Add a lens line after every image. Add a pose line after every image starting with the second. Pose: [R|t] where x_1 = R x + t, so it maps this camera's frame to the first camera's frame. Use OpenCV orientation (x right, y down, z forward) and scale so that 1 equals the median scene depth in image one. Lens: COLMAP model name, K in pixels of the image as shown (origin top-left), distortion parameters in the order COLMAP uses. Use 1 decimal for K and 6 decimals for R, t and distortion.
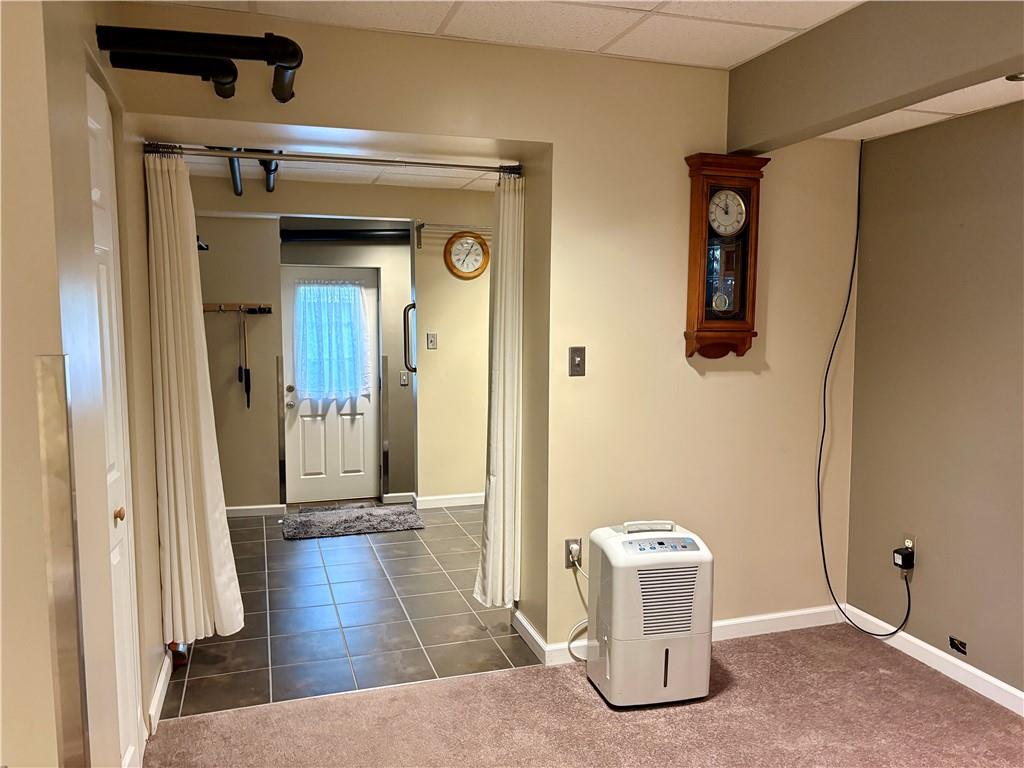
lens RADIAL K [[774.4, 0, 516.6], [0, 774.4, 384.9], [0, 0, 1]] dist [0.037712, -0.044921]
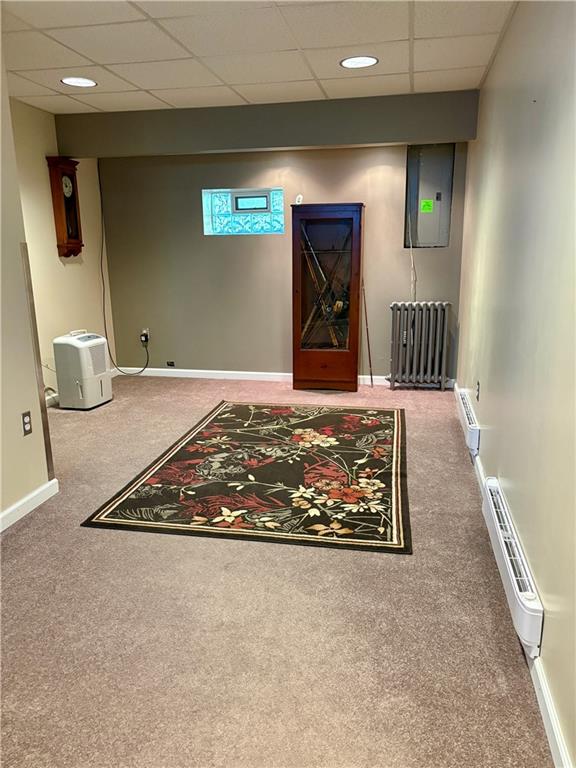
lens RADIAL K [[580.8, 0, 288.8], [0, 580.8, 385.9], [0, 0, 1]] dist [0.037712, -0.044921]
pose [[0.492816, -0.213077, 0.843641, -0.888470], [0.093268, 0.976903, 0.192252, 0.060020], [-0.865121, -0.016060, 0.501307, -0.332292]]
